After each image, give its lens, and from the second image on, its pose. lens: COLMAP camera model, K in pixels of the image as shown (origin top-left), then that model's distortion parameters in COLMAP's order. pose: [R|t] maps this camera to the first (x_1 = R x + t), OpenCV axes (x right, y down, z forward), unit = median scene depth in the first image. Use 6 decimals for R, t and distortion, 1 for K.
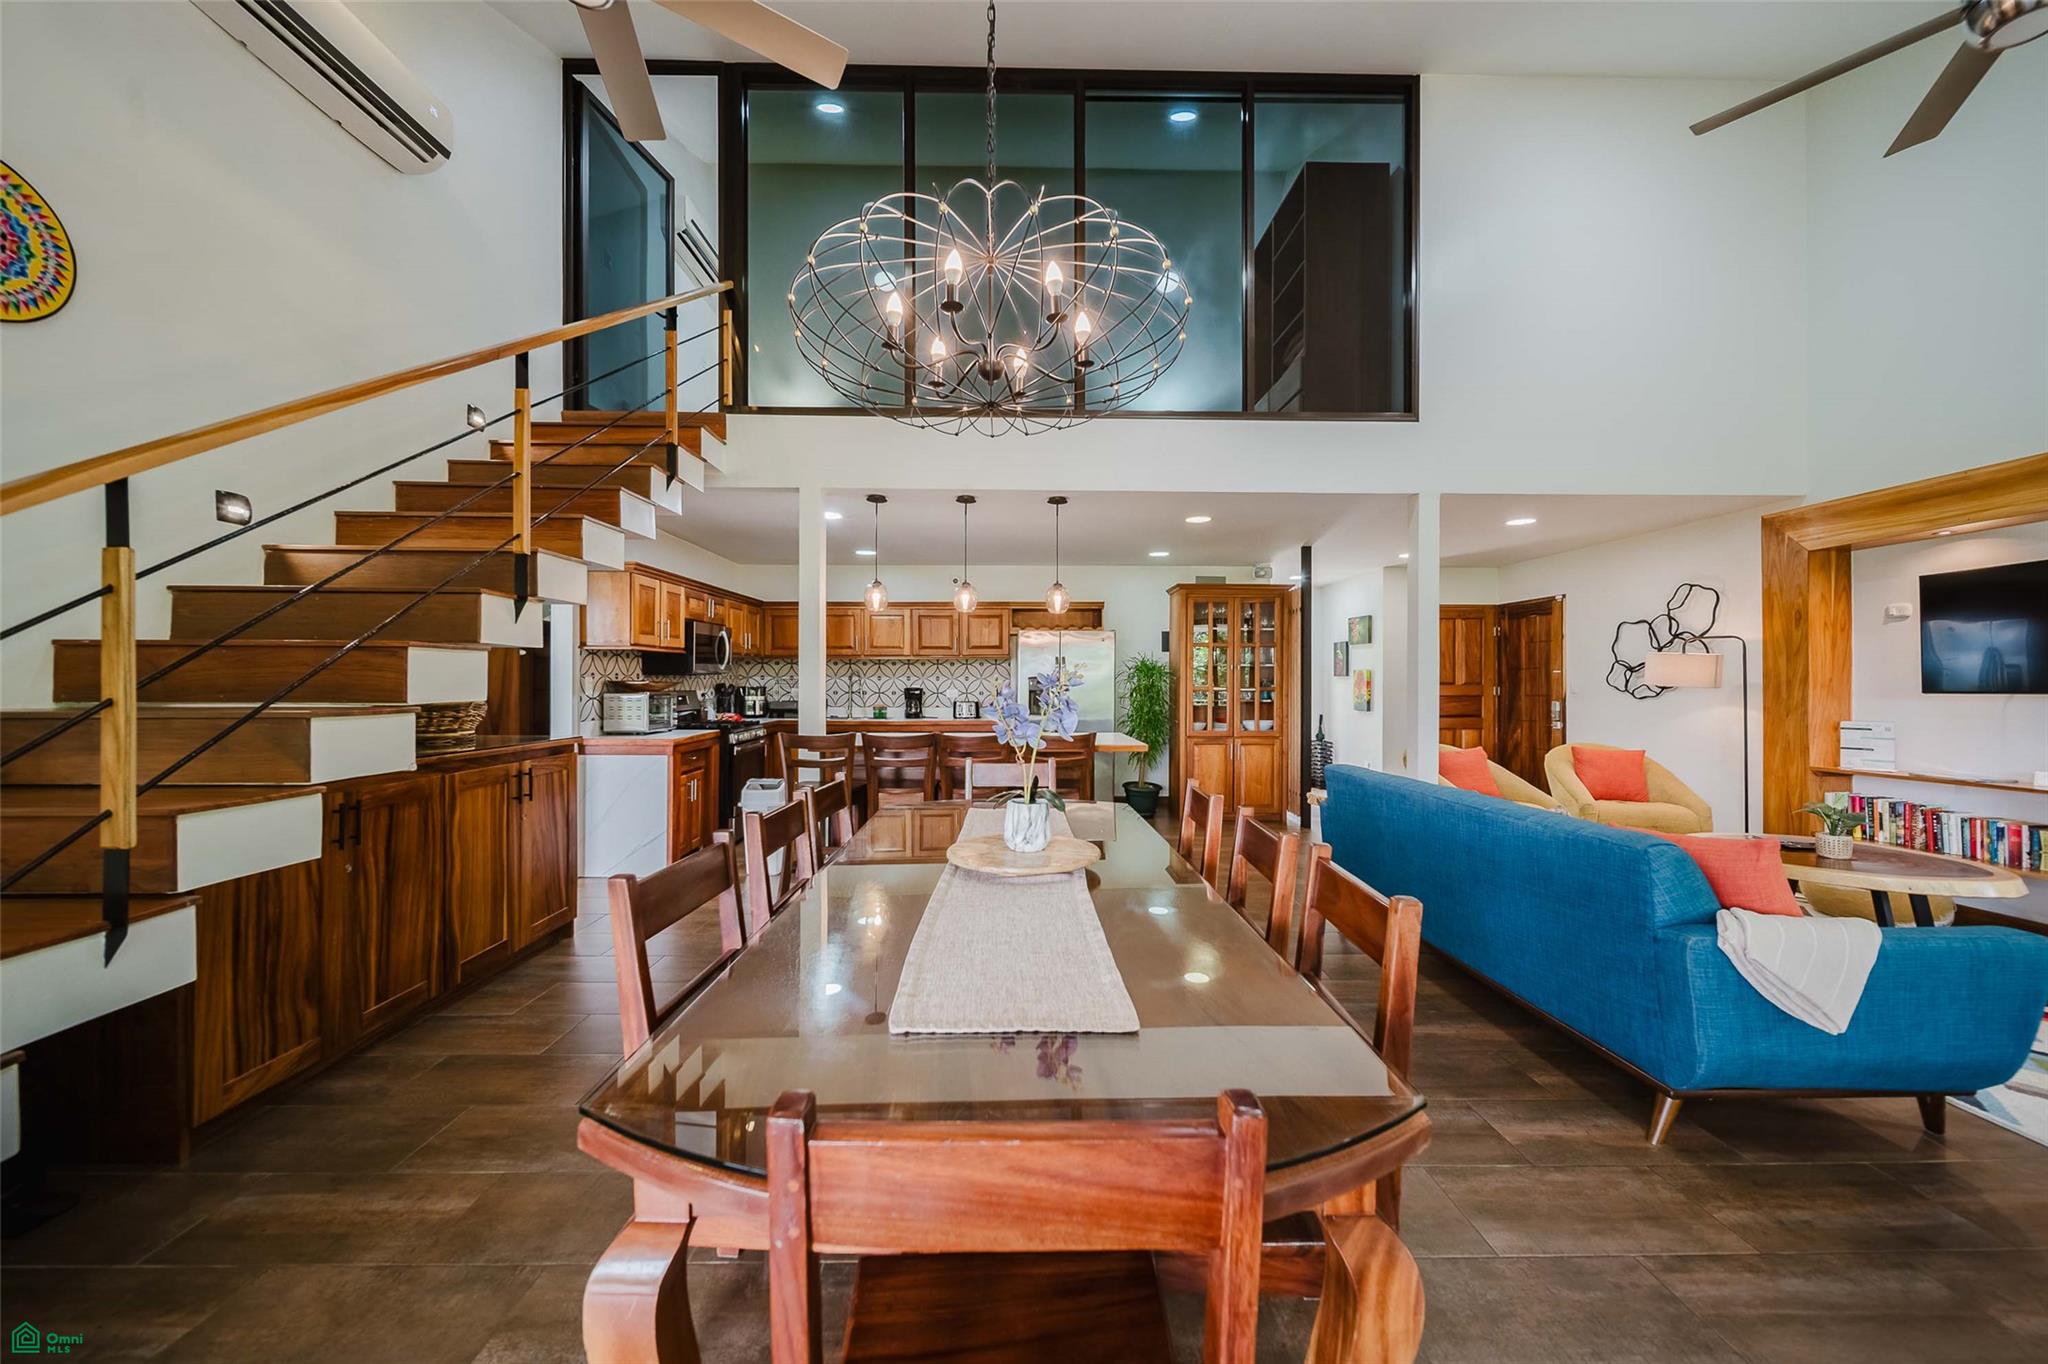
lens RADIAL K [[730.7, 0, 1020.5], [0, 730.7, 684.4], [0, 0, 1]] dist [-0.000799, 0.000003]
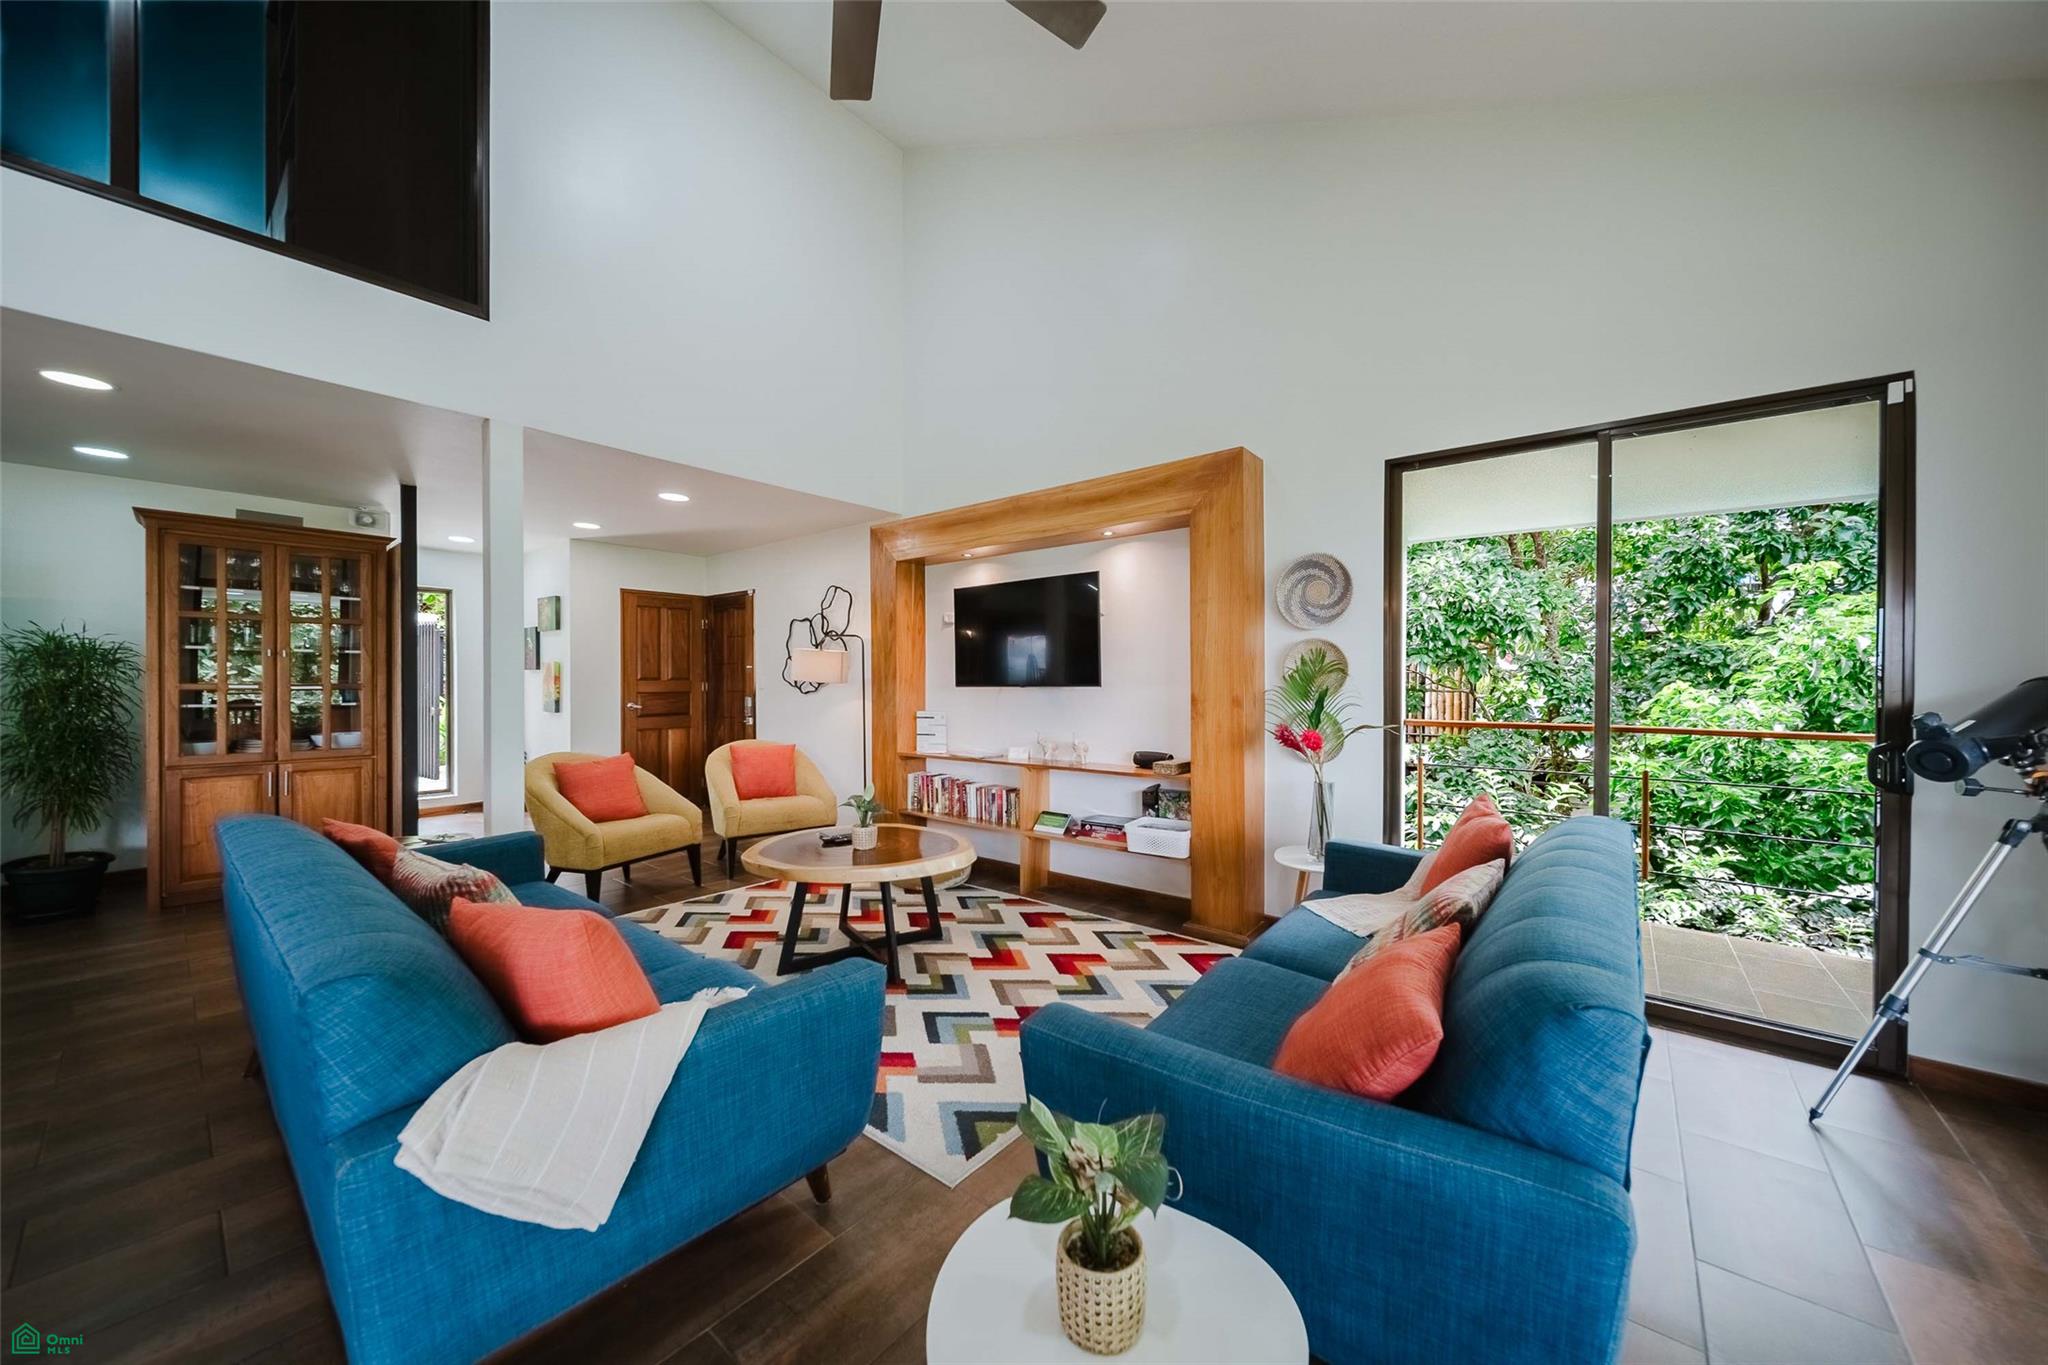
lens RADIAL K [[730.7, 0, 1018.5], [0, 730.7, 683.0], [0, 0, 1]] dist [-0.000799, 0.000003]
pose [[0.651118, -0.003270, 0.758970, 0.317706], [0.000771, 0.999993, 0.003647, 0.001140], [-0.758977, -0.001789, 0.651116, 0.113839]]
